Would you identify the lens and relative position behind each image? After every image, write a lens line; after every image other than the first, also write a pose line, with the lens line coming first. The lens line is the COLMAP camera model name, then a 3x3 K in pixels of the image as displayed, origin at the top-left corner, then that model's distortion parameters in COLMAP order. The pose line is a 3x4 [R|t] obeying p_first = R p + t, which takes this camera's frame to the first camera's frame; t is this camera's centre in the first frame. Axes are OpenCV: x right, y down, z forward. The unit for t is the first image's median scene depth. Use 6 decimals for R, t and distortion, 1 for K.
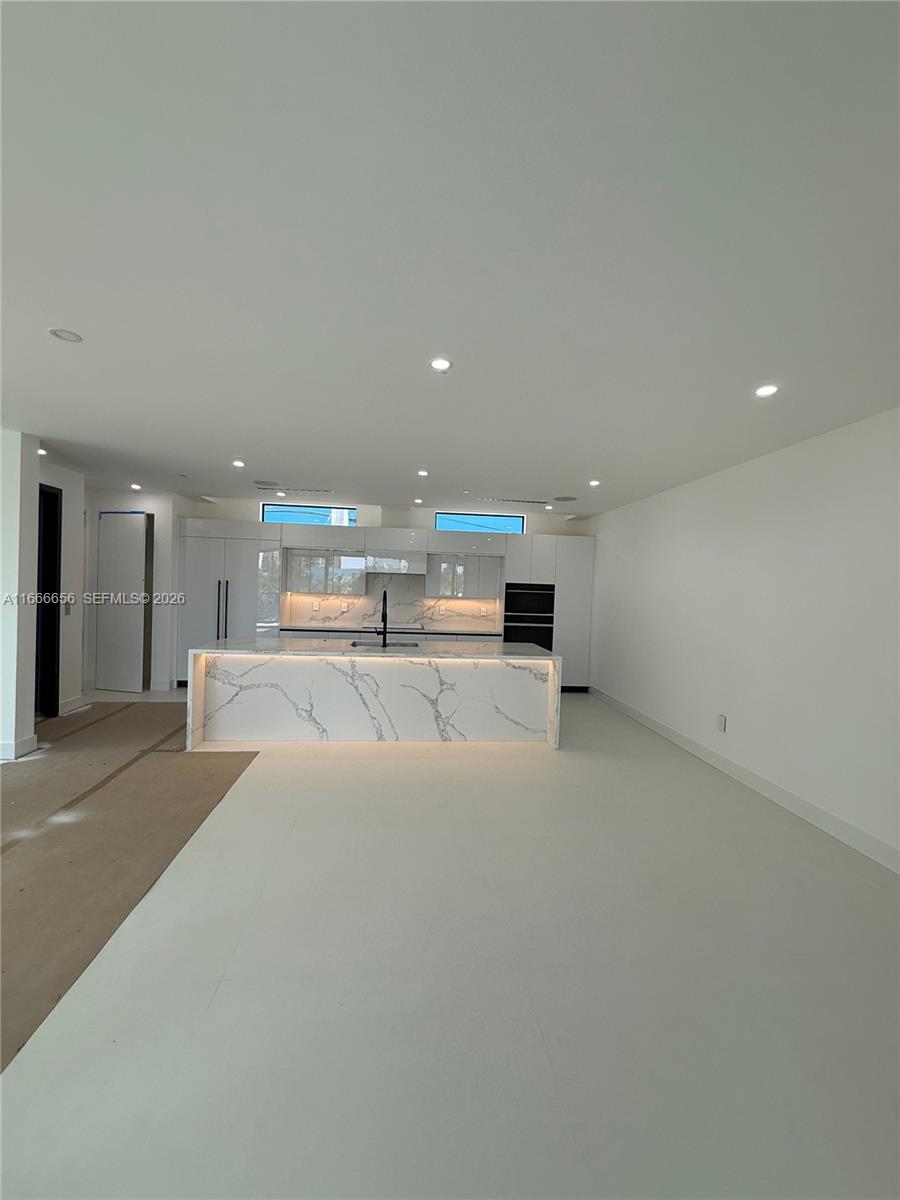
lens RADIAL K [[479.6, 0, 446.1], [0, 479.6, 599.1], [0, 0, 1]] dist [-0.000582, -0.000170]
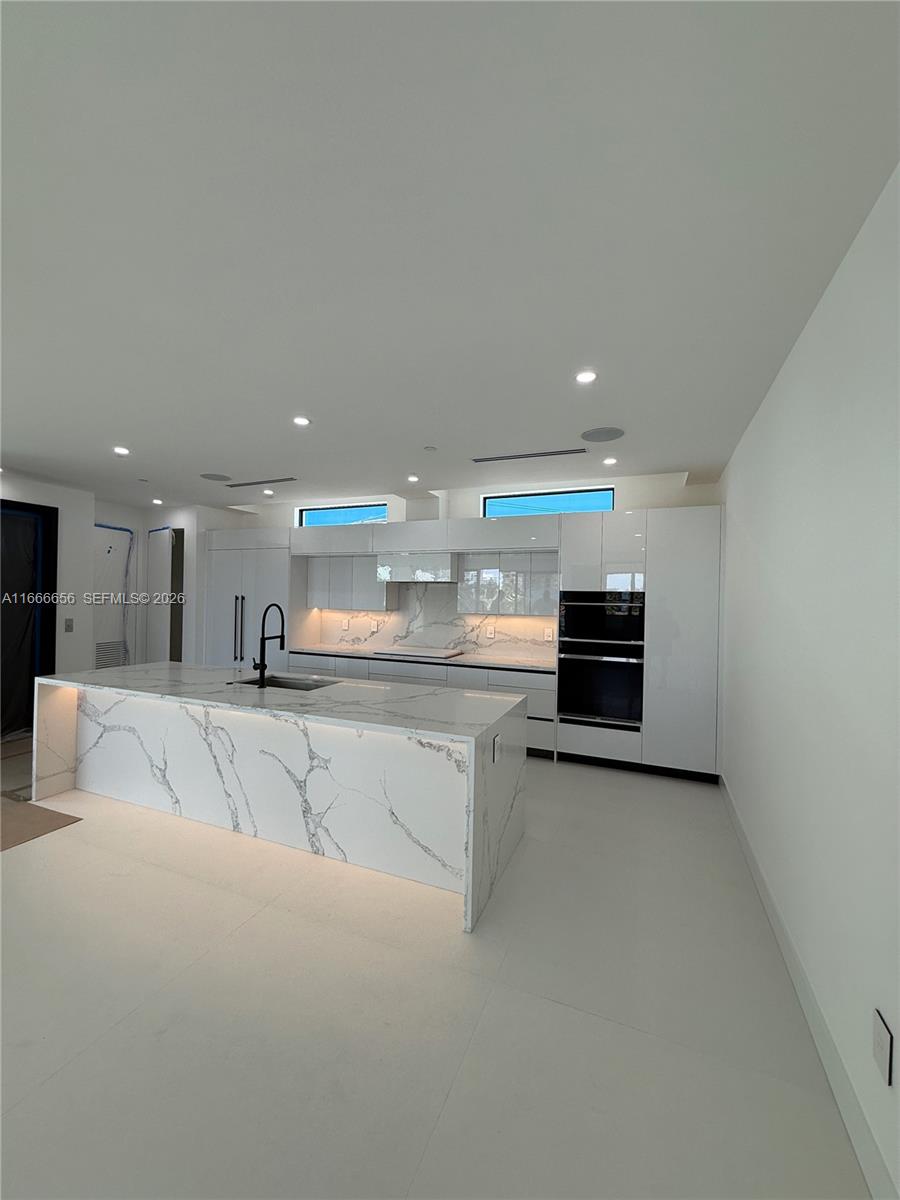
lens RADIAL K [[479.6, 0, 445.5], [0, 479.6, 598.2], [0, 0, 1]] dist [-0.000582, -0.000170]
pose [[0.880362, -0.017544, -0.473979, 0.291930], [-0.000178, 0.999303, -0.037319, -0.000285], [0.474303, 0.032939, 0.879745, 0.367504]]
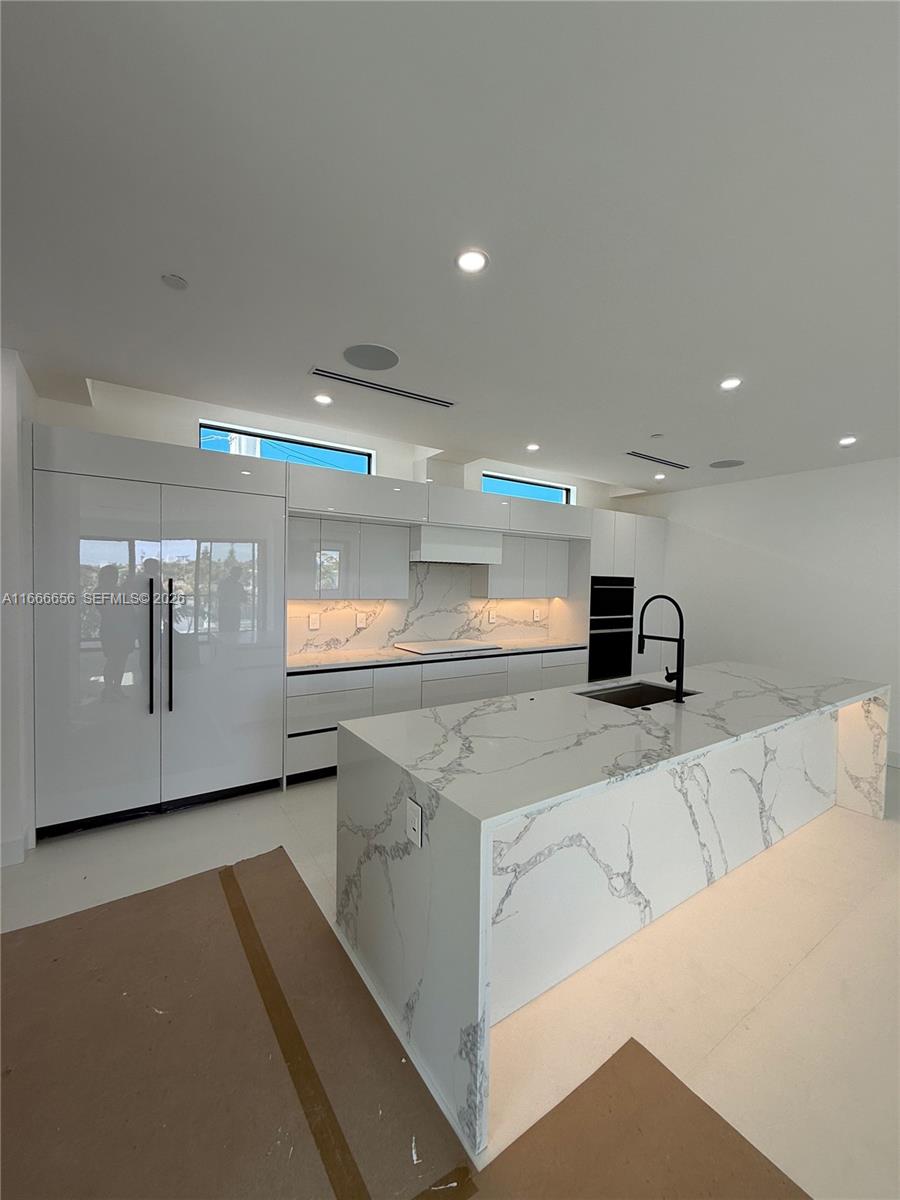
lens RADIAL K [[479.6, 0, 448.1], [0, 479.6, 597.6], [0, 0, 1]] dist [-0.000582, -0.000170]
pose [[0.878909, -0.033708, 0.475796, -0.419999], [0.025033, 0.999385, 0.024561, -0.024416], [-0.476332, -0.009676, 0.879213, 0.457575]]
